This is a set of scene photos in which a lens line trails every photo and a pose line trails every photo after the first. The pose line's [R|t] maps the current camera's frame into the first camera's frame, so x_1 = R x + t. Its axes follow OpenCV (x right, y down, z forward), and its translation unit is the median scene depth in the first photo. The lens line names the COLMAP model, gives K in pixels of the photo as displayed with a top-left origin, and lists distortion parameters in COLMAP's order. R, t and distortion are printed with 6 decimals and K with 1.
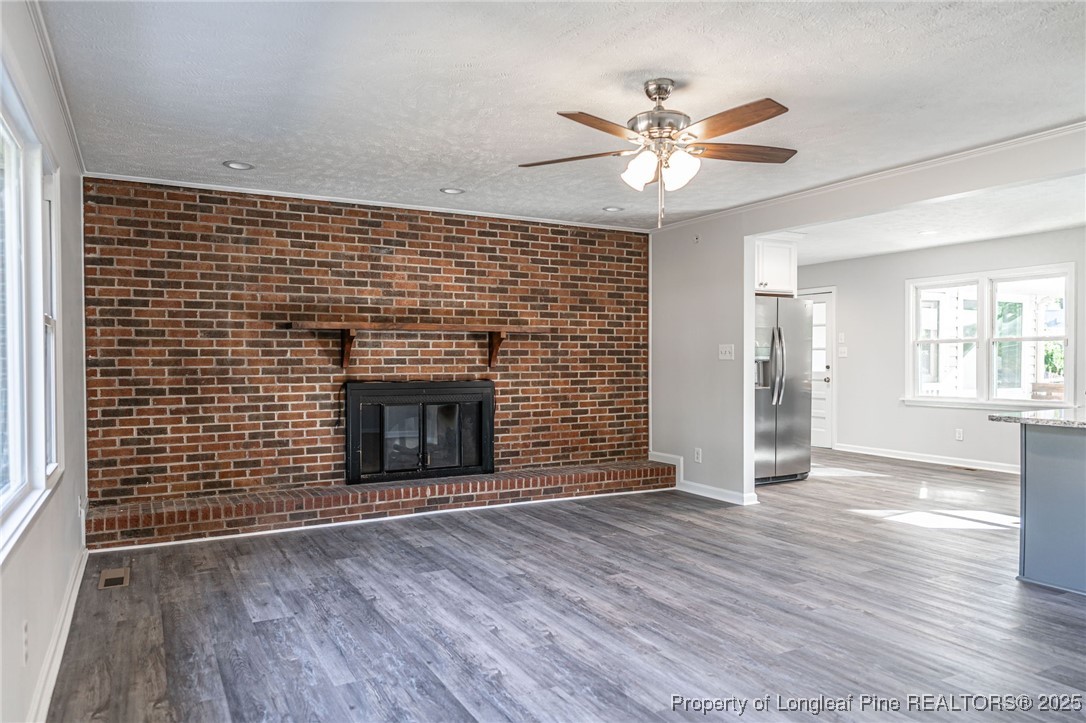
lens RADIAL K [[730.9, 0, 540.6], [0, 730.9, 364.5], [0, 0, 1]] dist [-0.003665, 0.005426]
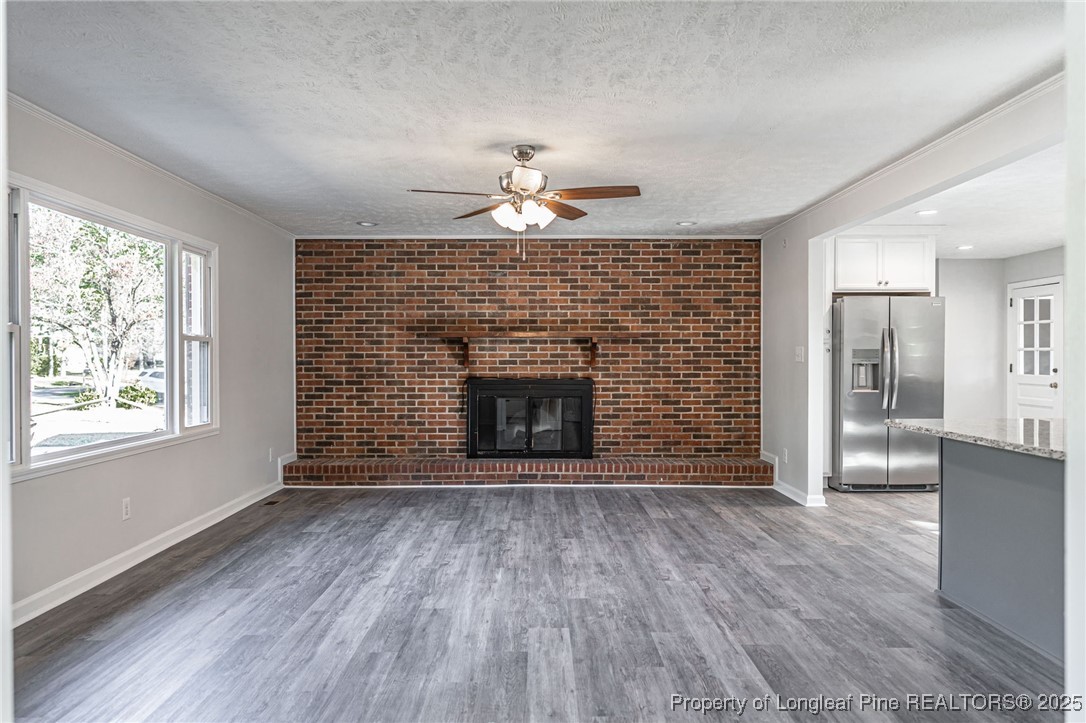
lens RADIAL K [[730.9, 0, 541.5], [0, 730.9, 360.6], [0, 0, 1]] dist [-0.003665, 0.005426]
pose [[0.877687, 0.002981, -0.479224, 0.478391], [-0.005098, 0.999982, -0.003118, -0.003885], [0.479206, 0.005180, 0.877687, -0.067990]]
